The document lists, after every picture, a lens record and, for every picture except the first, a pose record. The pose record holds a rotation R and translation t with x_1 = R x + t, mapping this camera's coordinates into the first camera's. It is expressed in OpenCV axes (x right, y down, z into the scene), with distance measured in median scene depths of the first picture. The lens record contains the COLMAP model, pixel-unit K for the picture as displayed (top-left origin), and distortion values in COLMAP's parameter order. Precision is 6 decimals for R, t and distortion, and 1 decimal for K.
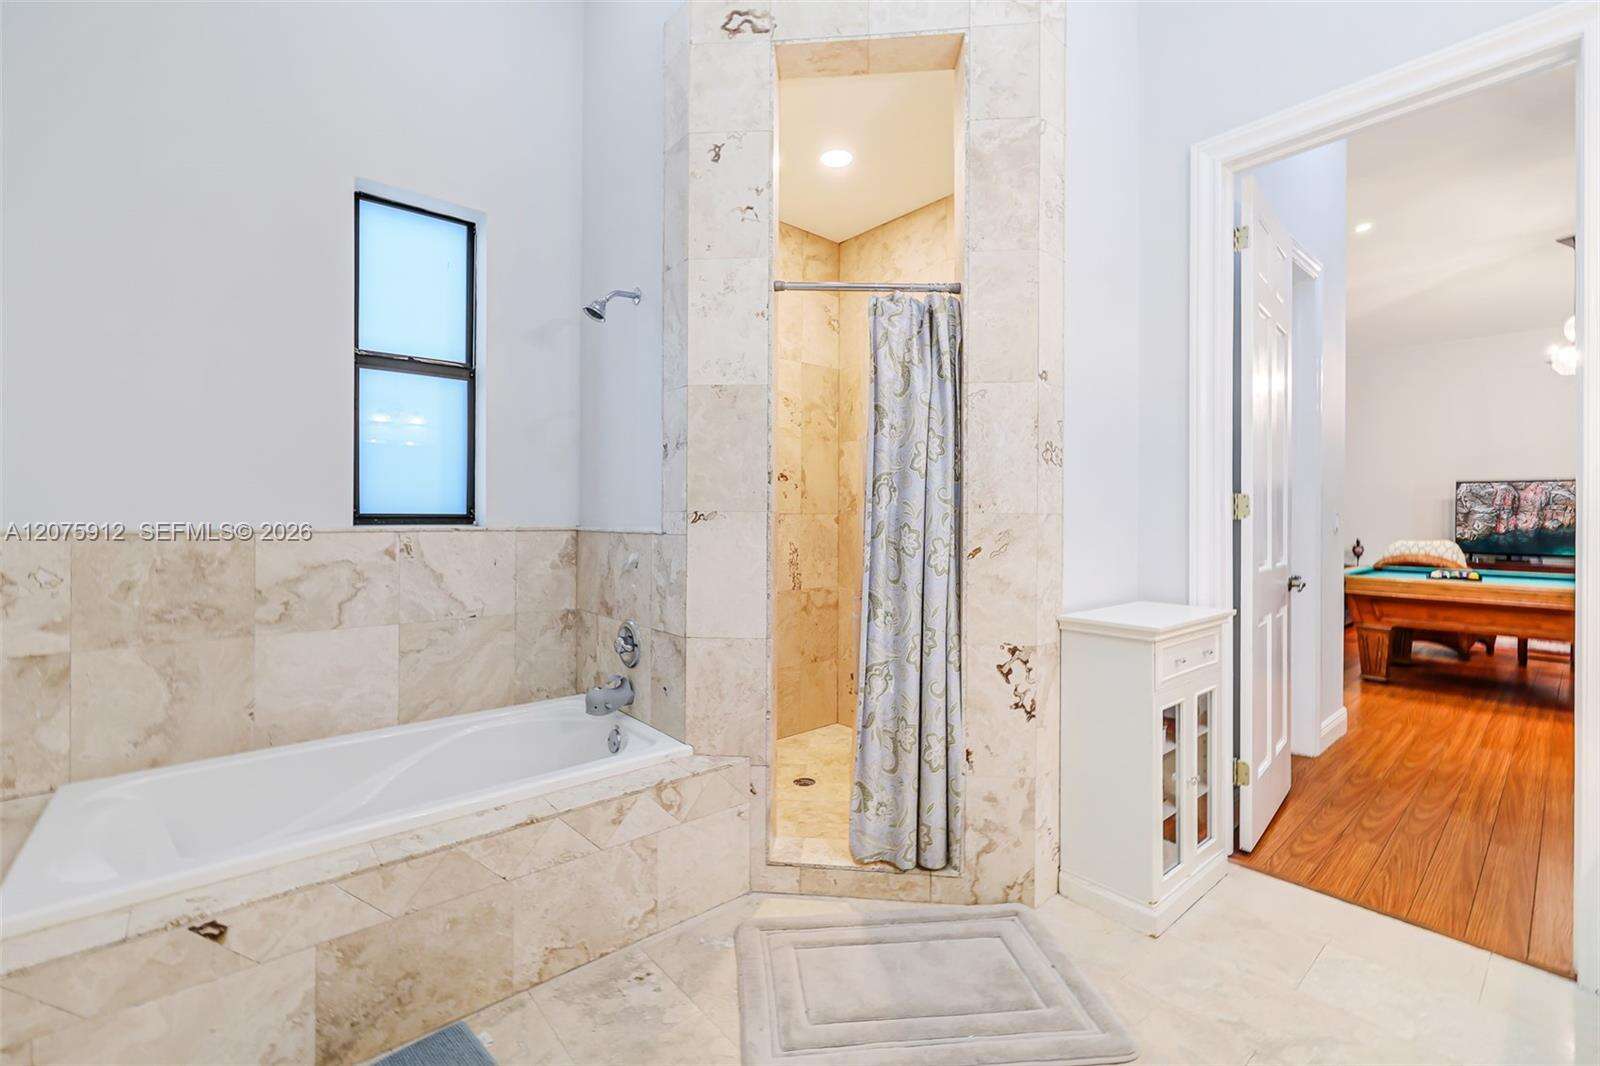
lens RADIAL K [[668.6, 0, 784.3], [0, 668.6, 515.9], [0, 0, 1]] dist [-0.002938, -0.000087]
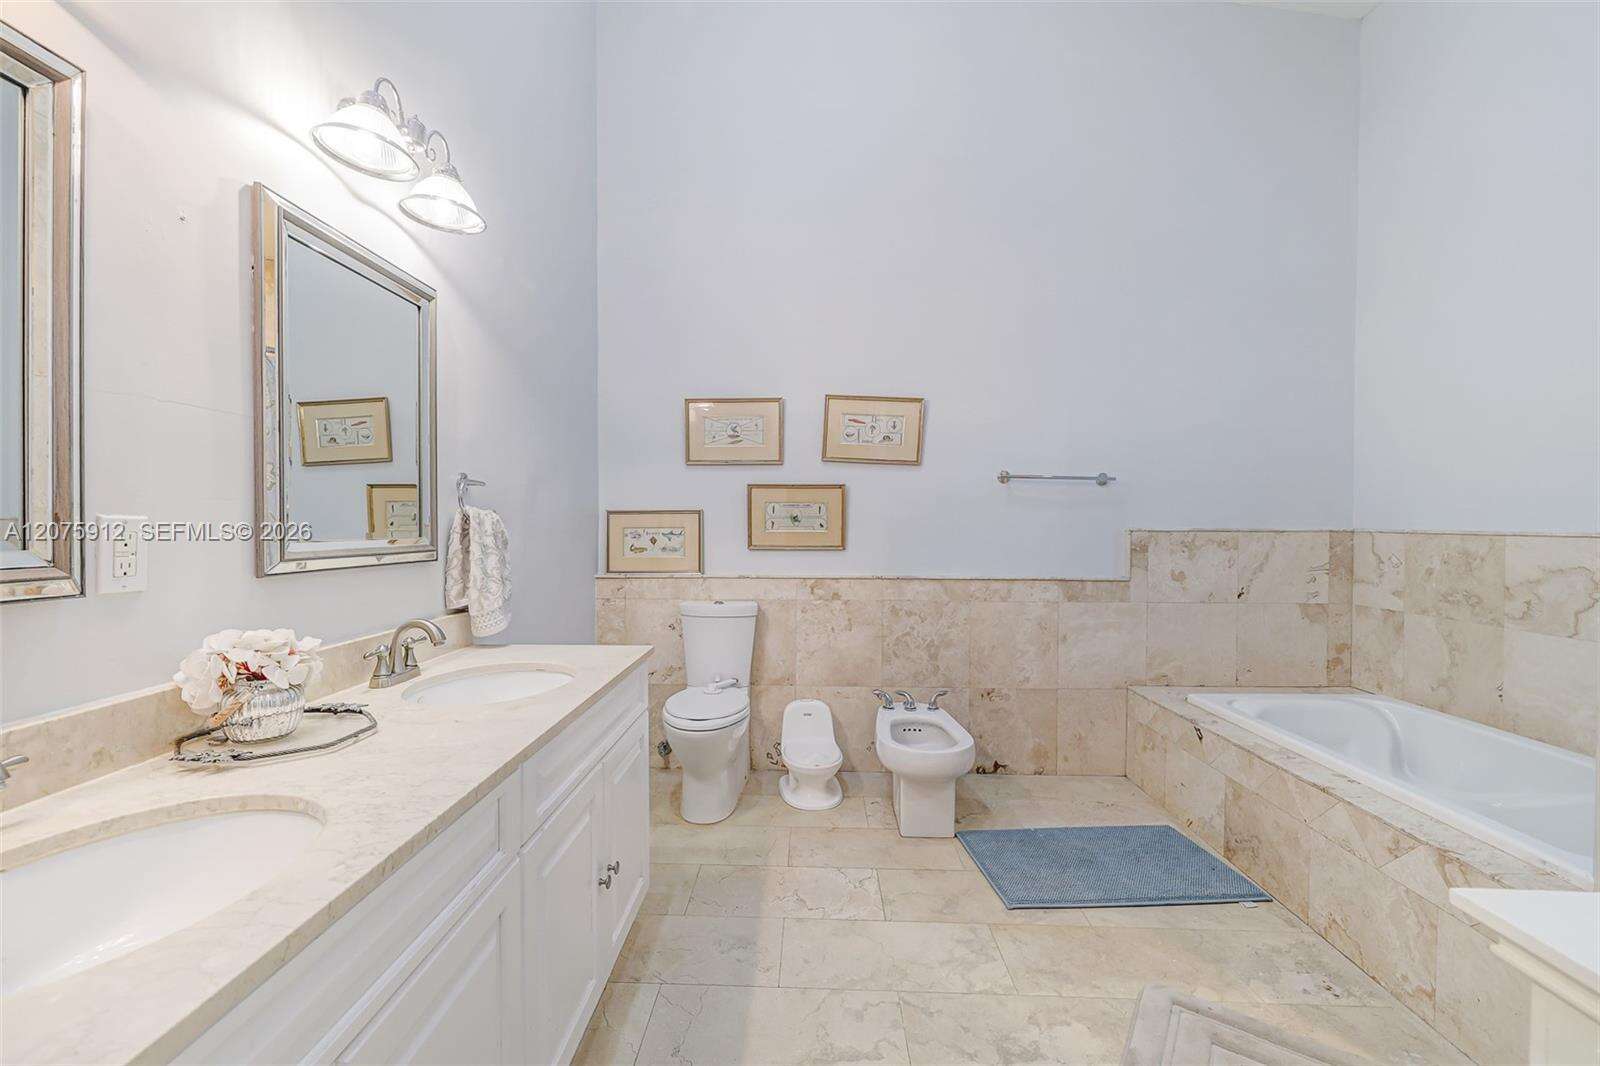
lens RADIAL K [[668.6, 0, 806.6], [0, 668.6, 529.9], [0, 0, 1]] dist [-0.002938, -0.000087]
pose [[-0.646338, 0.004463, -0.763038, 0.884956], [-0.003568, 0.999954, 0.008870, 0.011689], [0.763043, 0.008456, -0.646293, 0.901417]]
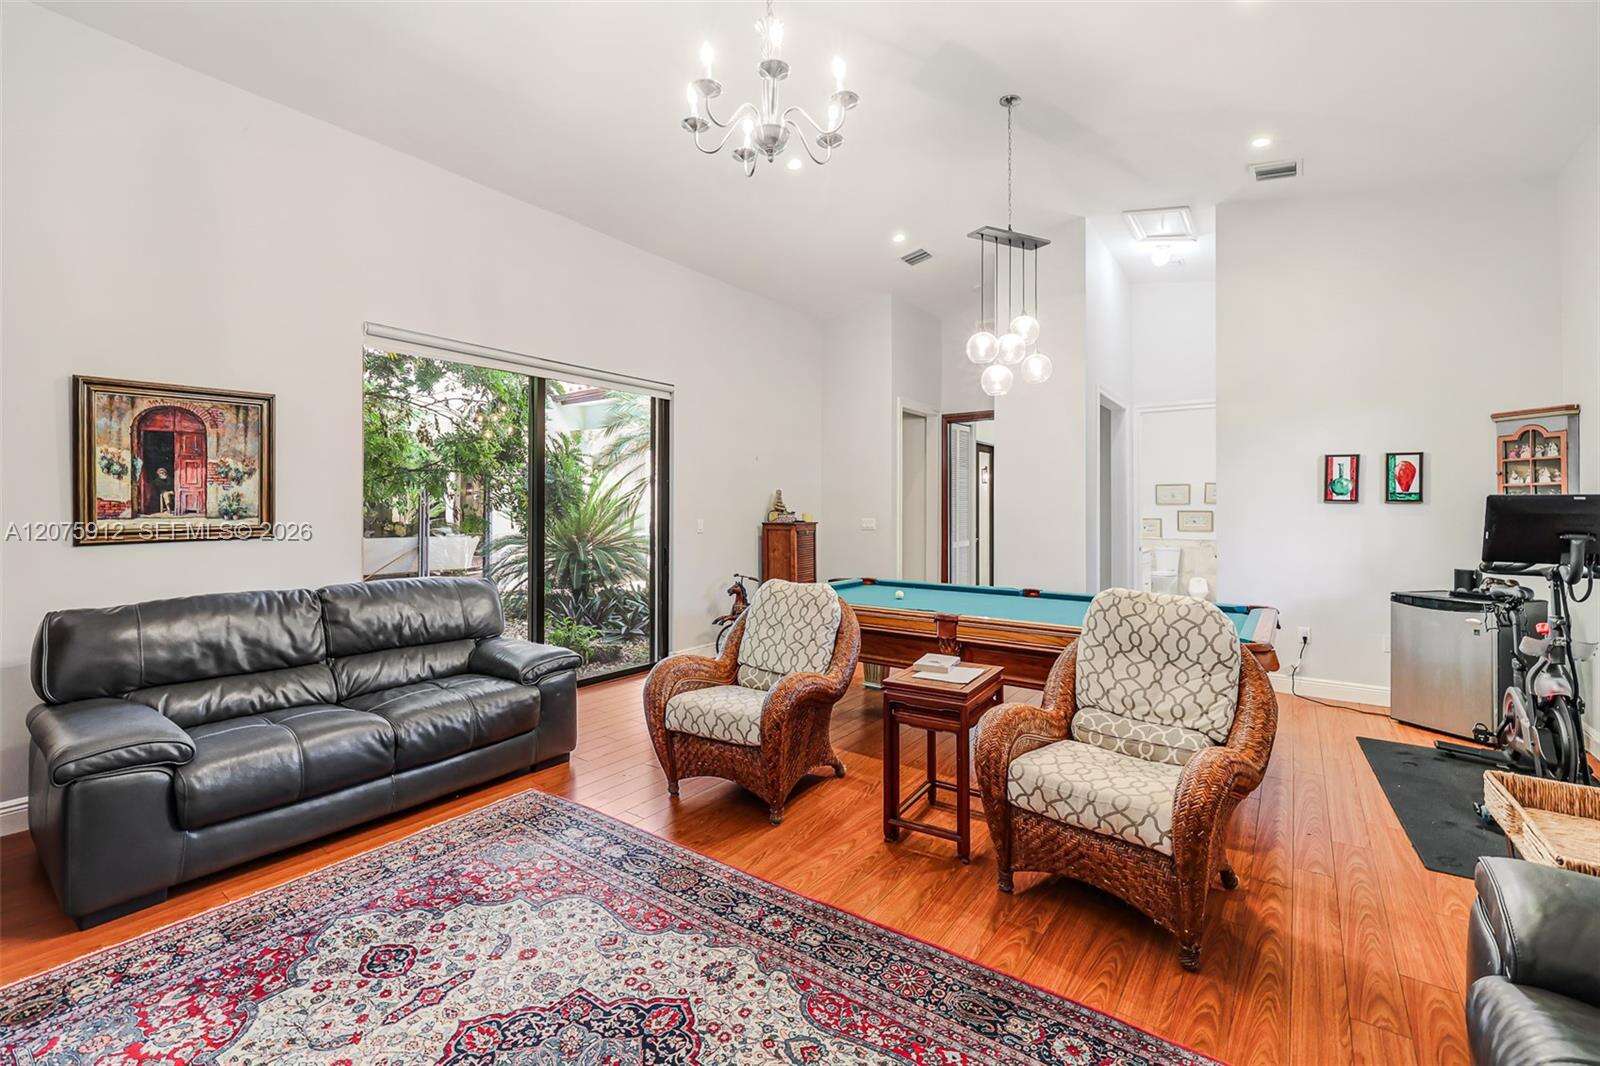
lens RADIAL K [[668.6, 0, 801.3], [0, 668.6, 524.3], [0, 0, 1]] dist [-0.002938, -0.000087]
pose [[-0.970652, -0.001602, -0.240482, 2.525814], [-0.002150, 0.999996, 0.002015, 0.015662], [0.240477, 0.002473, -0.970652, 2.675681]]
